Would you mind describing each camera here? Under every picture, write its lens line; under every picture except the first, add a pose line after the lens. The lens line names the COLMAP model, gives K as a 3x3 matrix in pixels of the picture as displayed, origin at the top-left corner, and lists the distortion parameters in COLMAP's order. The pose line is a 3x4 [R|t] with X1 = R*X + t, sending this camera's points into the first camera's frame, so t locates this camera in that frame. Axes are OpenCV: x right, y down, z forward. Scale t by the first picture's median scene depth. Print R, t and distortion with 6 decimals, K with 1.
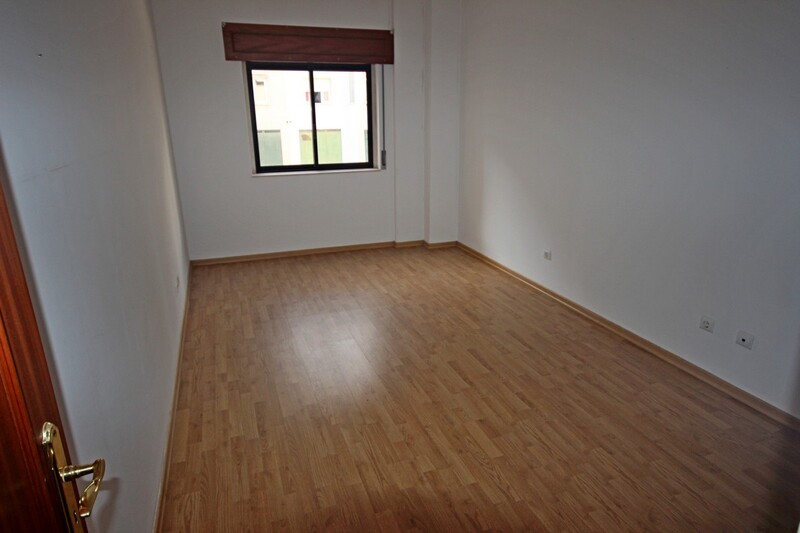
lens RADIAL K [[485.2, 0, 378.1], [0, 485.2, 267.8], [0, 0, 1]] dist [-0.003429, 0.004496]
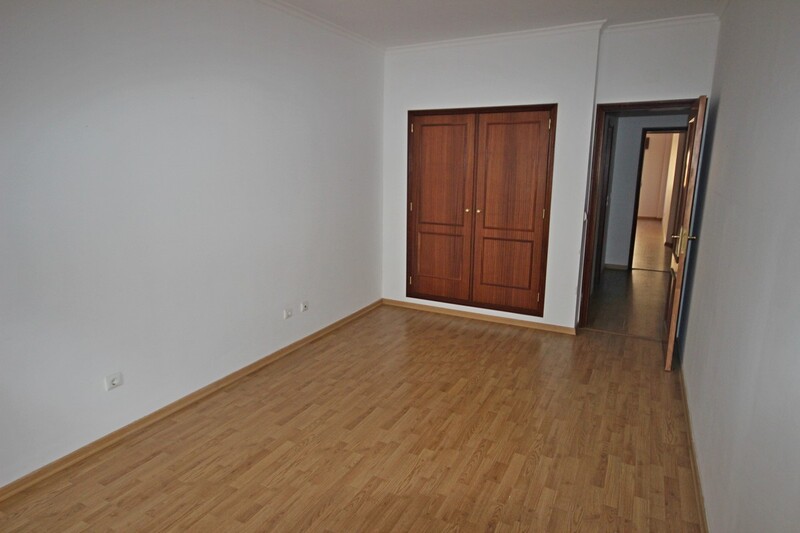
lens RADIAL K [[485.2, 0, 400.2], [0, 485.2, 269.0], [0, 0, 1]] dist [-0.003429, 0.004496]
pose [[-0.709723, -0.142591, 0.689899, -0.543443], [0.216052, 0.888056, 0.405806, -0.521587], [-0.670533, 0.437064, -0.599466, 1.595217]]
